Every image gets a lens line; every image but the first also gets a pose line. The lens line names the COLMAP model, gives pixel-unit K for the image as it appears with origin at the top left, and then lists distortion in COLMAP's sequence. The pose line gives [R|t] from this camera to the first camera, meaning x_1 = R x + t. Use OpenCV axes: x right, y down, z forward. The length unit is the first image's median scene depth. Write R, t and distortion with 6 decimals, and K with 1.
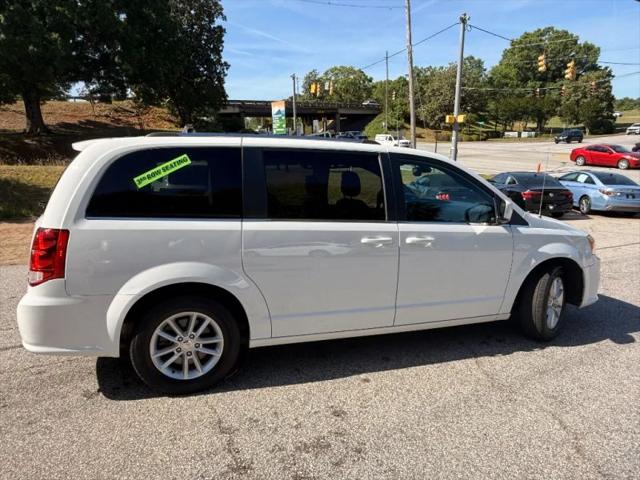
lens RADIAL K [[449.1, 0, 320.7], [0, 449.1, 242.5], [0, 0, 1]] dist [0.002529, -0.002262]
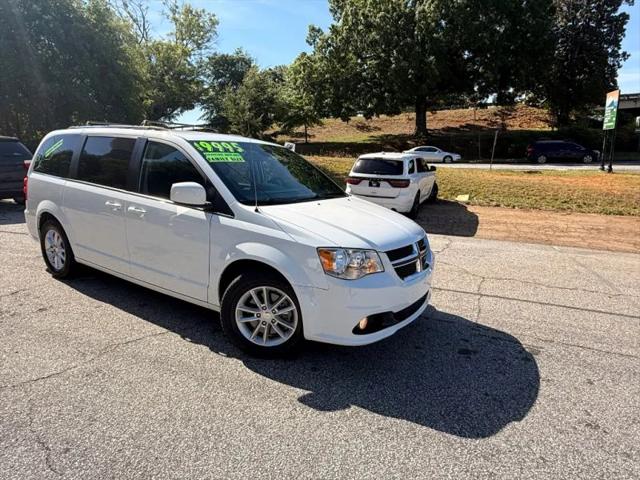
lens RADIAL K [[391.5, 0, 315.9], [0, 391.5, 237.1], [0, 0, 1]] dist [0.002715, -0.000453]
pose [[0.617467, 0.174462, -0.767006, 0.182925], [-0.162570, 0.982345, 0.092568, -0.015172], [0.769614, 0.067535, 0.634928, 0.099340]]
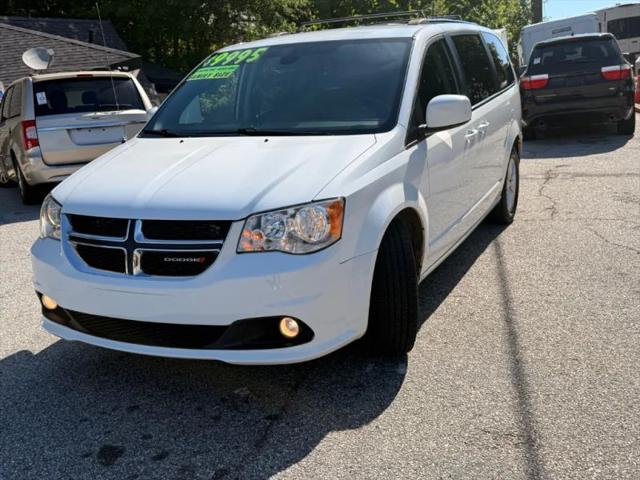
lens RADIAL K [[683.5, 0, 318.0], [0, 683.5, 238.5], [0, 0, 1]] dist [0.081496, 0.000000]
pose [[-0.706848, 0.212858, -0.674580, 0.165803], [-0.048615, 0.936777, 0.346533, -0.048706], [0.705693, 0.277741, -0.651811, 0.313598]]
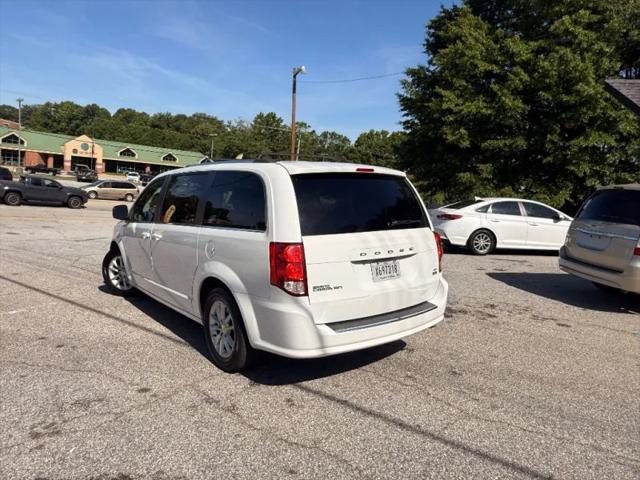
lens RADIAL K [[449.1, 0, 317.2], [0, 449.1, 238.7], [0, 0, 1]] dist [0.002529, -0.002262]
pose [[-0.326020, -0.119345, 0.937799, -0.210971], [0.137181, 0.975527, 0.171836, -0.035172], [-0.935357, 0.184671, -0.301670, 0.202907]]
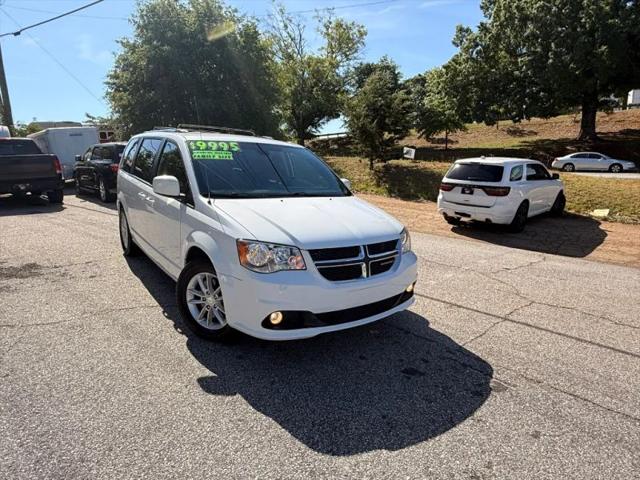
lens RADIAL K [[391.5, 0, 319.1], [0, 391.5, 238.2], [0, 0, 1]] dist [0.002715, -0.000453]
pose [[0.300673, 0.198533, -0.932835, 0.213051], [-0.198575, 0.969690, 0.142372, -0.023410], [0.932826, 0.142430, 0.330983, 0.153483]]
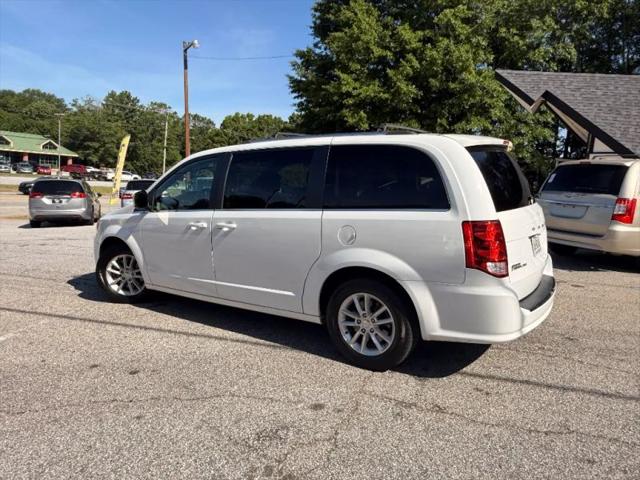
lens RADIAL K [[449.1, 0, 321.0], [0, 449.1, 238.4], [0, 0, 1]] dist [0.002529, -0.002262]
pose [[-0.599301, -0.120704, 0.791372, -0.156498], [0.131289, 0.960362, 0.245904, -0.043175], [-0.789685, 0.251269, -0.559698, 0.272673]]
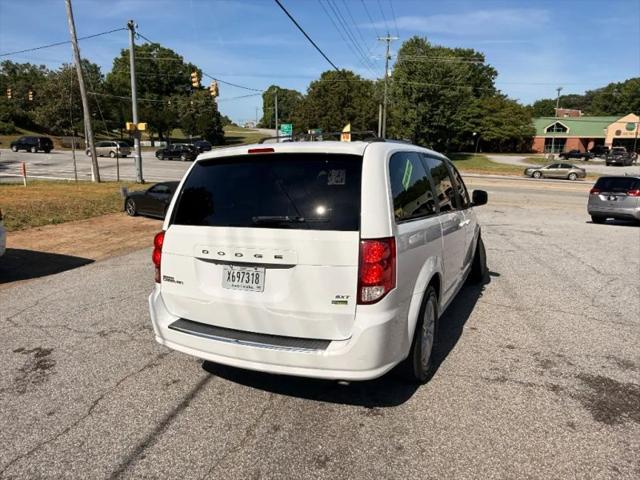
lens RADIAL K [[449.1, 0, 315.8], [0, 449.1, 244.2], [0, 0, 1]] dist [0.002529, -0.002262]
pose [[0.700838, -0.130765, 0.701233, -0.151006], [0.141313, 0.989022, 0.043198, -0.008619], [-0.699183, 0.068818, 0.711623, 0.048367]]
